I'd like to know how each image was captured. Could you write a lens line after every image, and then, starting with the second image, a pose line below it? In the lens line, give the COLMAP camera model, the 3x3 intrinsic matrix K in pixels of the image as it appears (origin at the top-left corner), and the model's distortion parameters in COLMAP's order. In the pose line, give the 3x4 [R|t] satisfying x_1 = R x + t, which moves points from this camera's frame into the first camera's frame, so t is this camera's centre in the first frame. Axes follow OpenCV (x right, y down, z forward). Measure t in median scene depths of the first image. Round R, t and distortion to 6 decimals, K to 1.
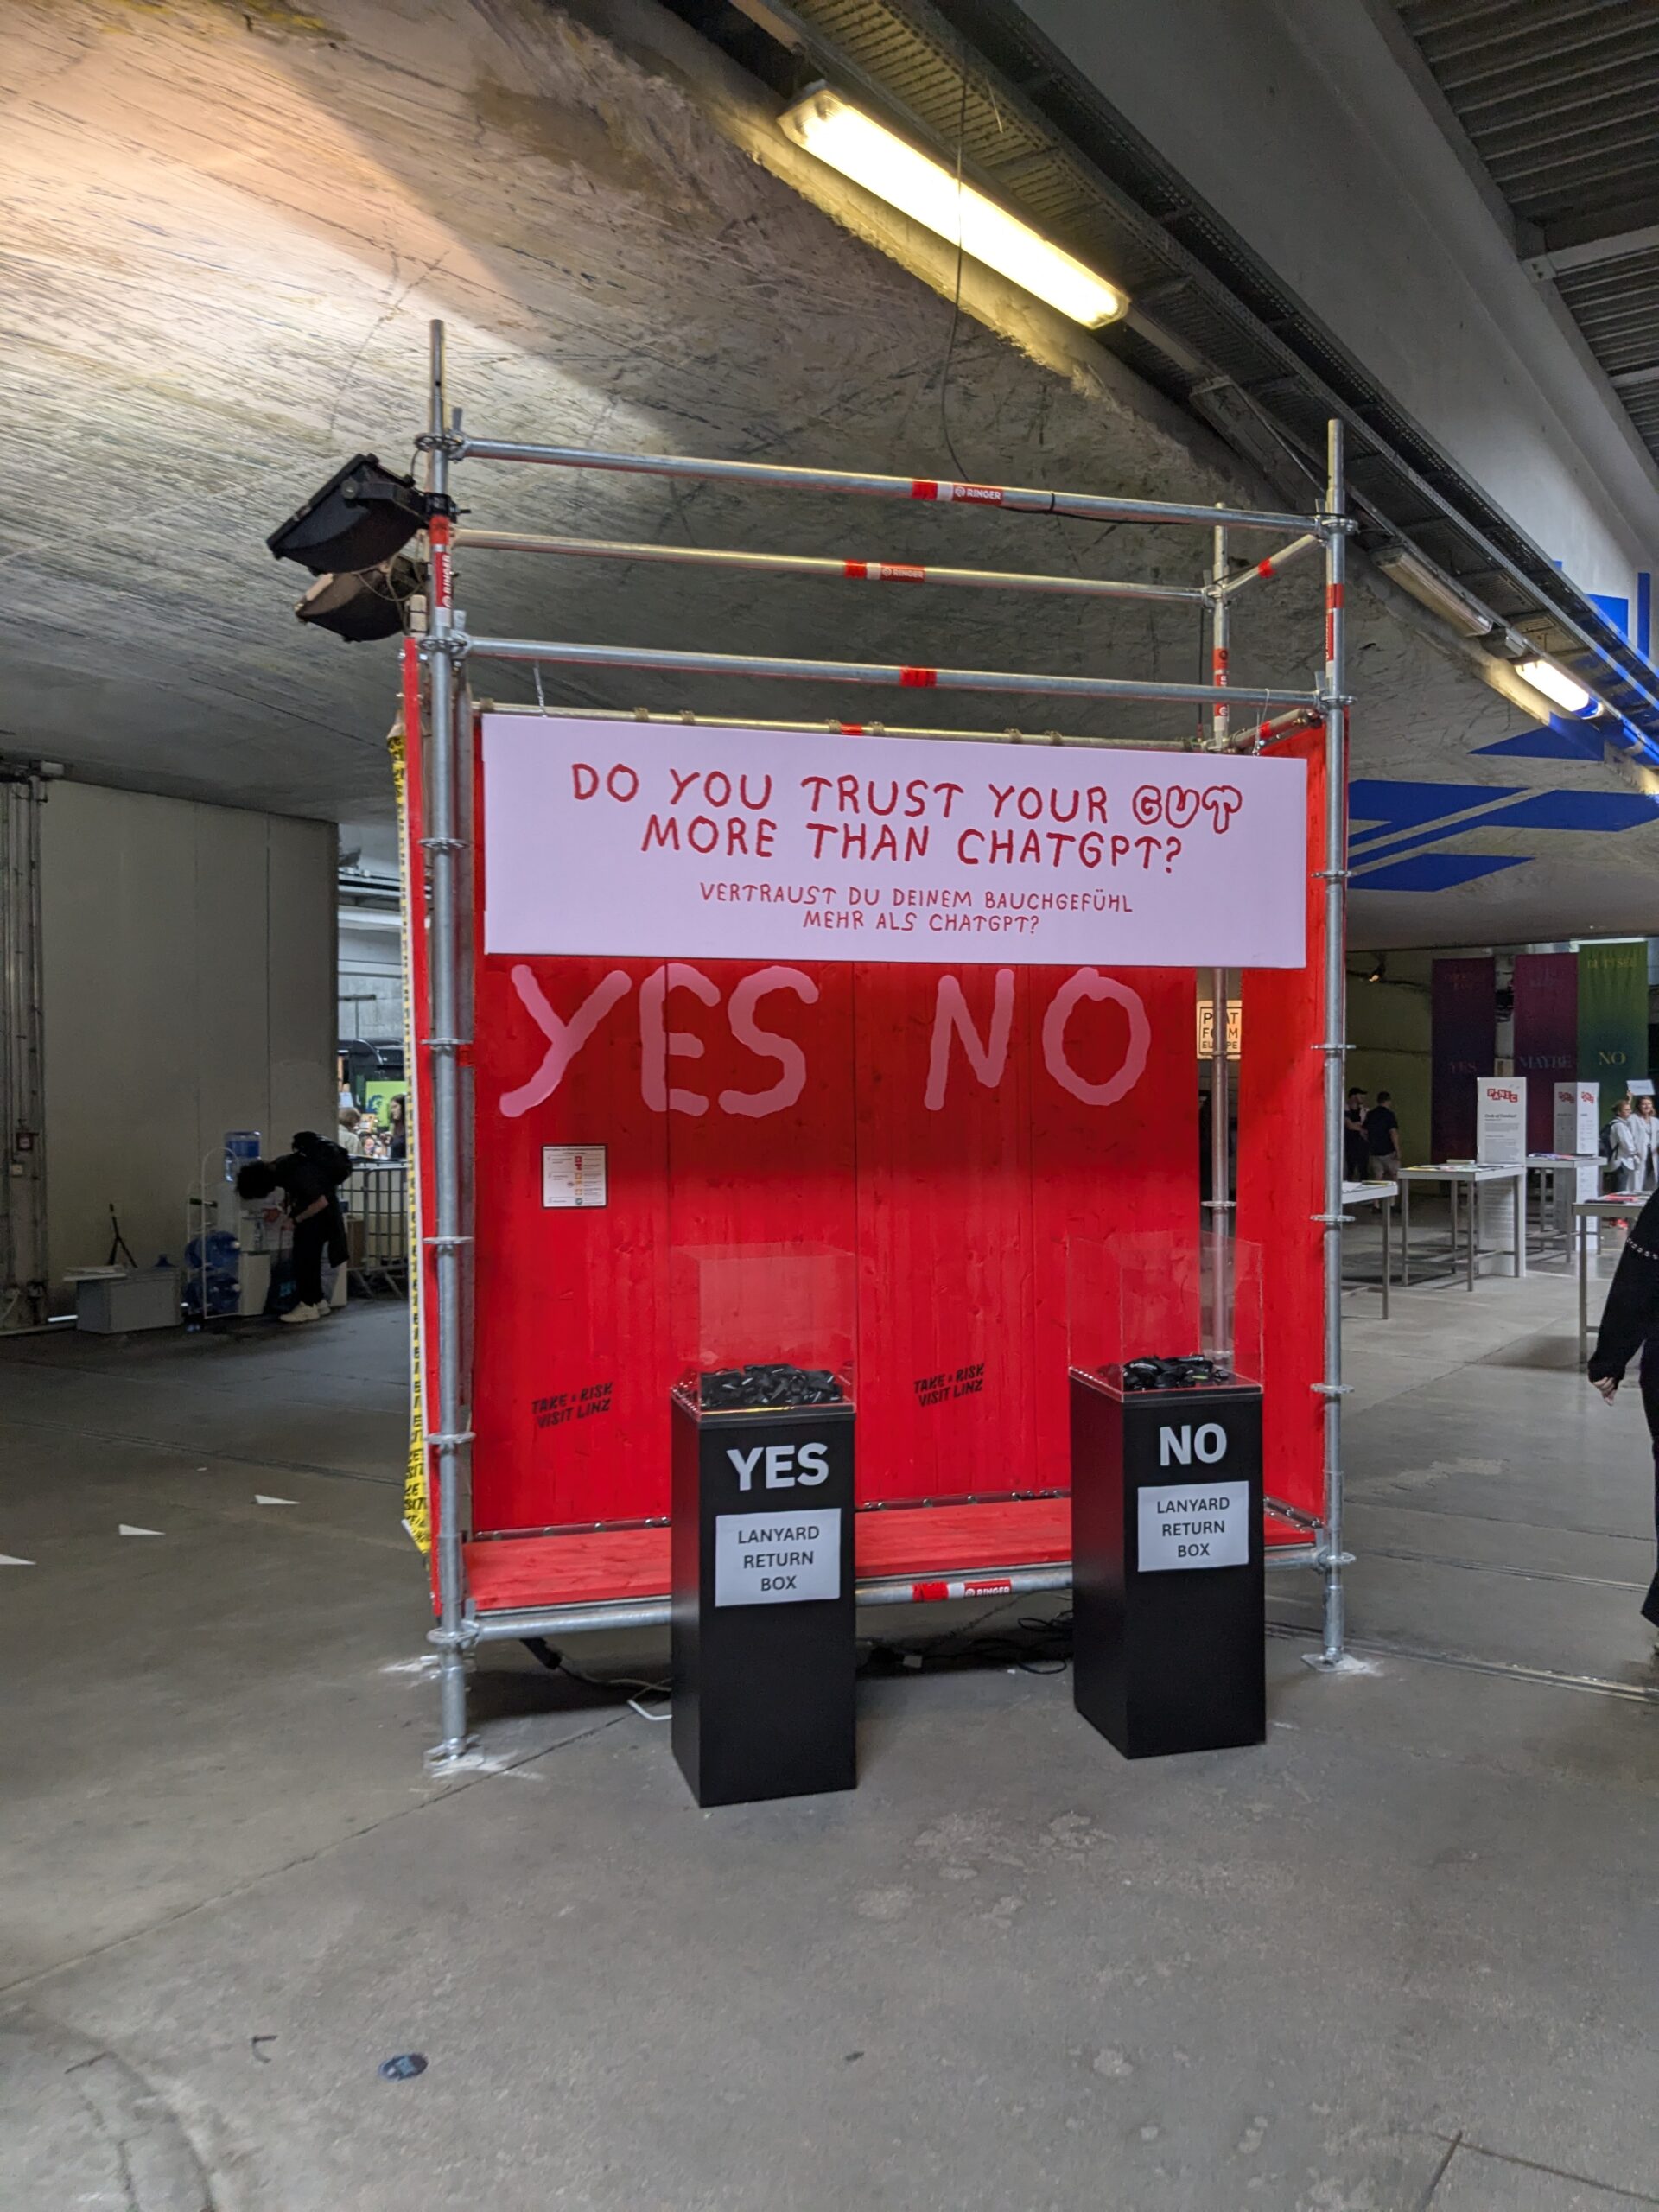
lens RADIAL K [[1777.7, 0, 838.2], [0, 1777.7, 1150.8], [0, 0, 1]] dist [0.093372, -0.139460]
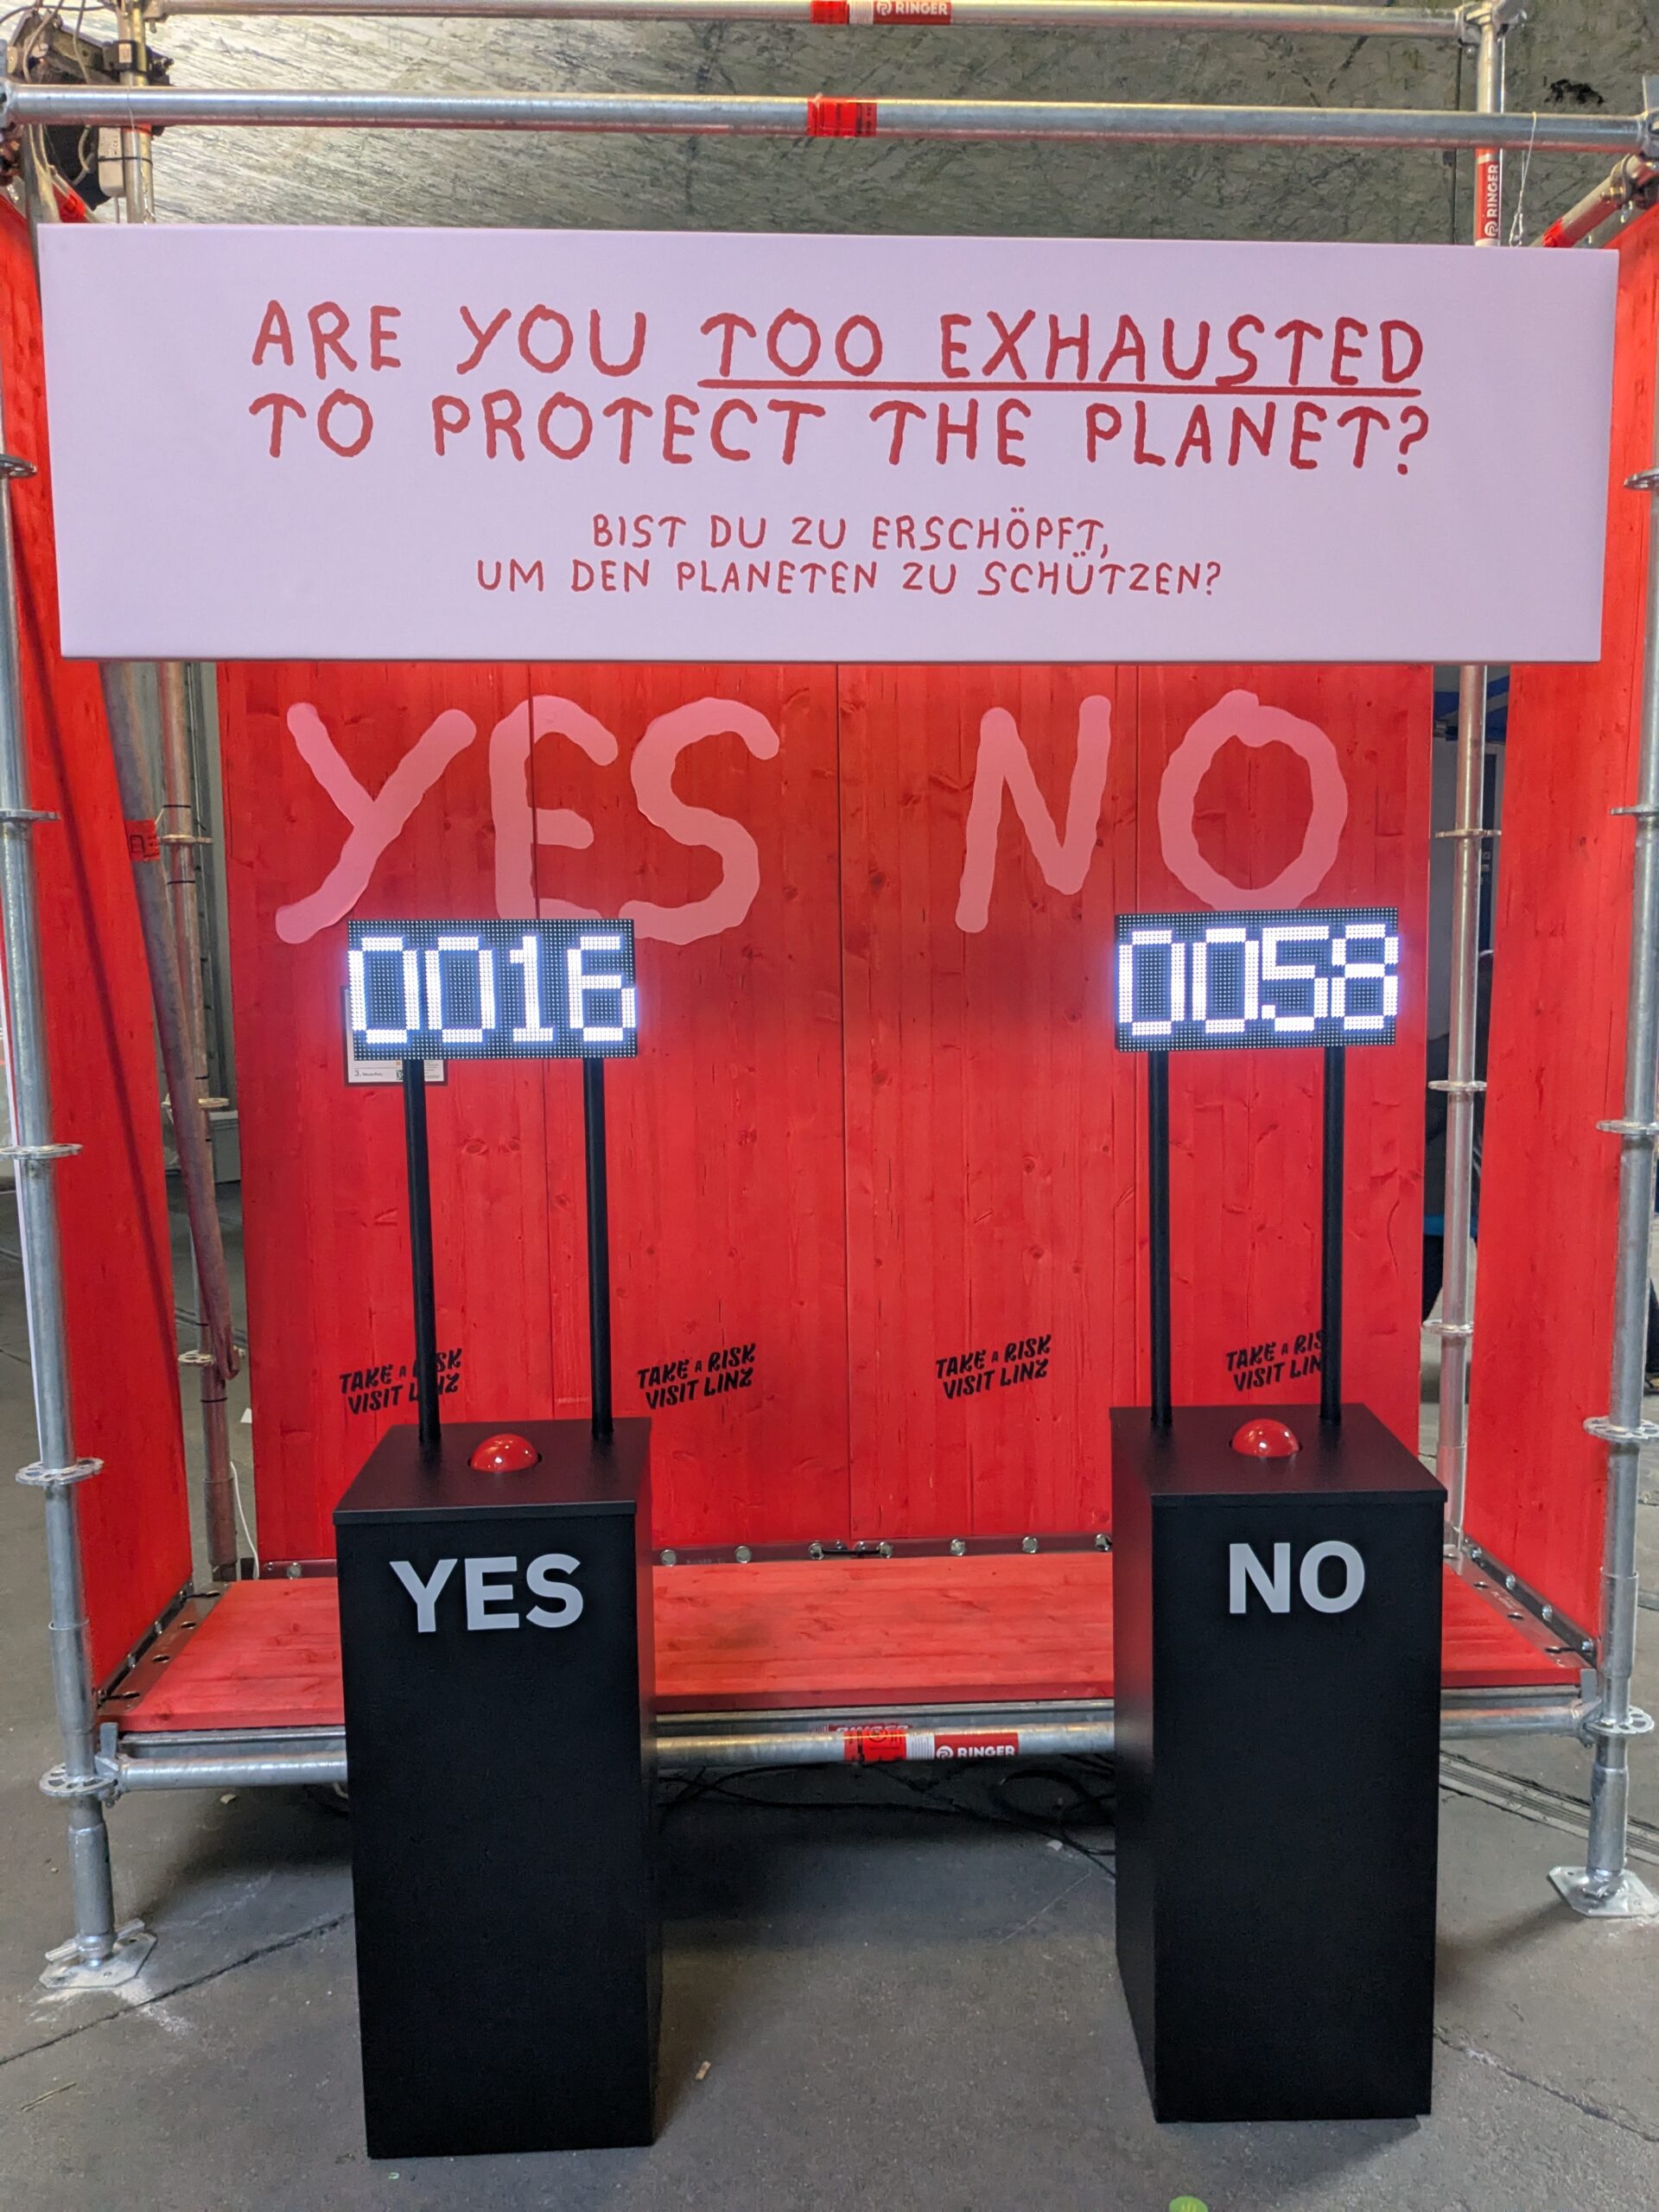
lens RADIAL K [[1777.7, 0, 838.2], [0, 1777.7, 1150.8], [0, 0, 1]] dist [0.093372, -0.139460]
pose [[0.978989, 0.022718, -0.202642, 0.143080], [-0.001569, 0.994584, 0.103922, -0.012101], [0.203905, -0.101420, 0.973723, 0.397728]]
